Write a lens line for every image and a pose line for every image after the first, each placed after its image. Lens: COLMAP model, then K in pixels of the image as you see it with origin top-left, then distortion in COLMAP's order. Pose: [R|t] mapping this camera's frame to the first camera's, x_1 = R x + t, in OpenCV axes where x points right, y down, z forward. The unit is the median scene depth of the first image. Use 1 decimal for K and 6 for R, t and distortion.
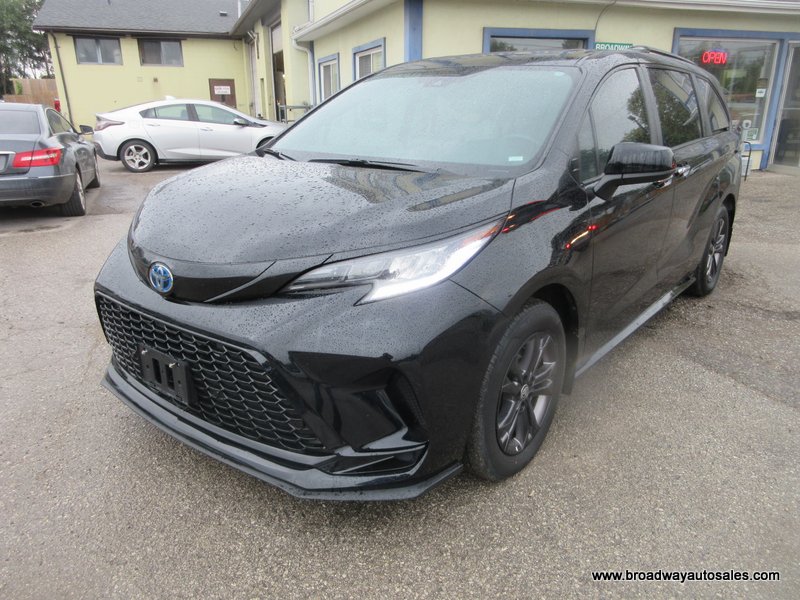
lens RADIAL K [[603.6, 0, 400.0], [0, 603.6, 300.0], [0, 0, 1]] dist [0.019881, -0.001496]
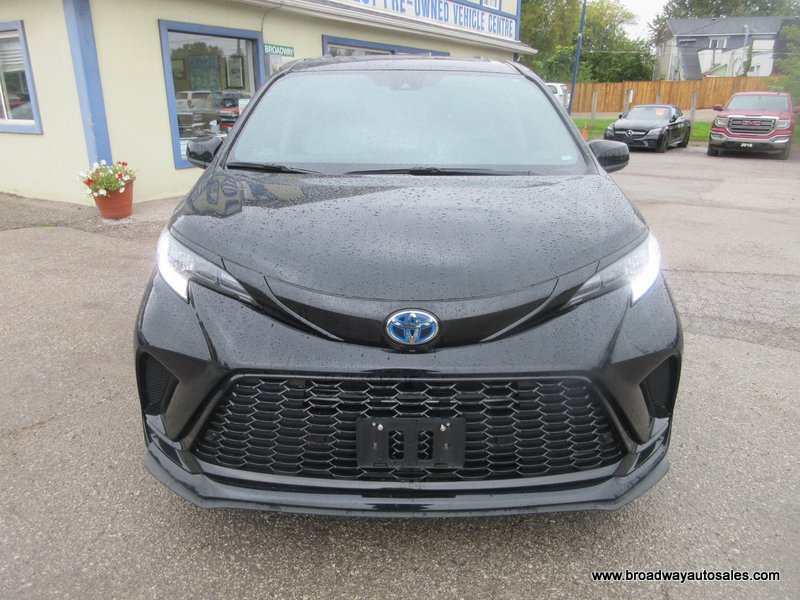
lens RADIAL K [[603.6, 0, 400.0], [0, 603.6, 300.0], [0, 0, 1]] dist [0.019881, -0.001496]
pose [[0.780645, -0.193165, 0.594374, -0.381183], [0.192052, 0.979164, 0.065977, -0.055711], [-0.594735, 0.062646, 0.801478, 0.157732]]
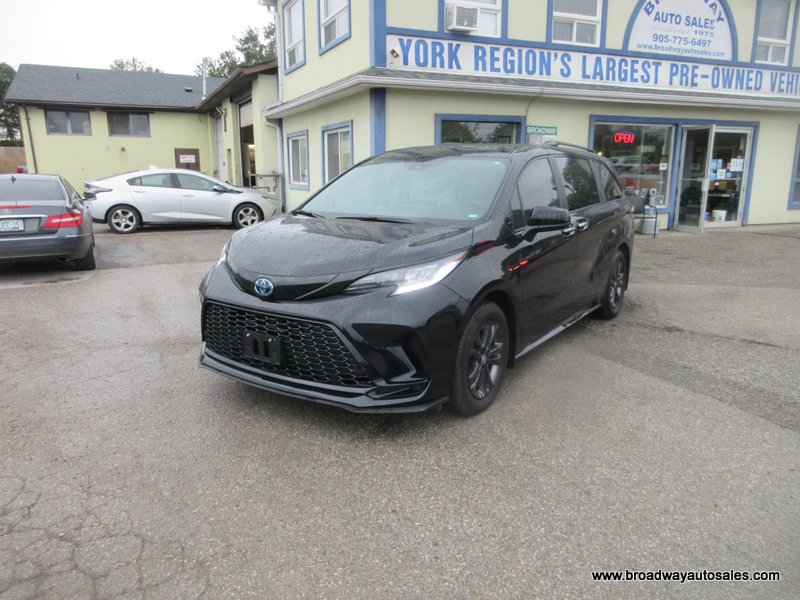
lens RADIAL K [[603.6, 0, 400.0], [0, 603.6, 300.0], [0, 0, 1]] dist [0.019881, -0.001496]
pose [[0.996433, -0.014274, 0.083170, -0.070611], [0.022672, 0.994636, -0.100918, 0.074754], [-0.081284, 0.102444, 0.991412, -0.282490]]
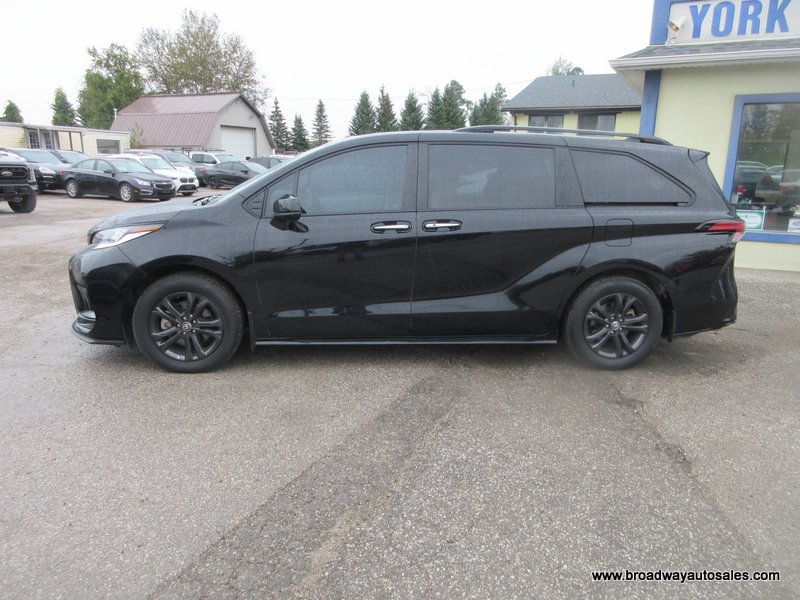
lens RADIAL K [[603.6, 0, 400.0], [0, 603.6, 300.0], [0, 0, 1]] dist [0.019881, -0.001496]
pose [[0.695709, 0.174618, -0.696776, 0.905367], [-0.244420, 0.969669, -0.001038, -0.034908], [0.675461, 0.171028, 0.717288, 0.069886]]
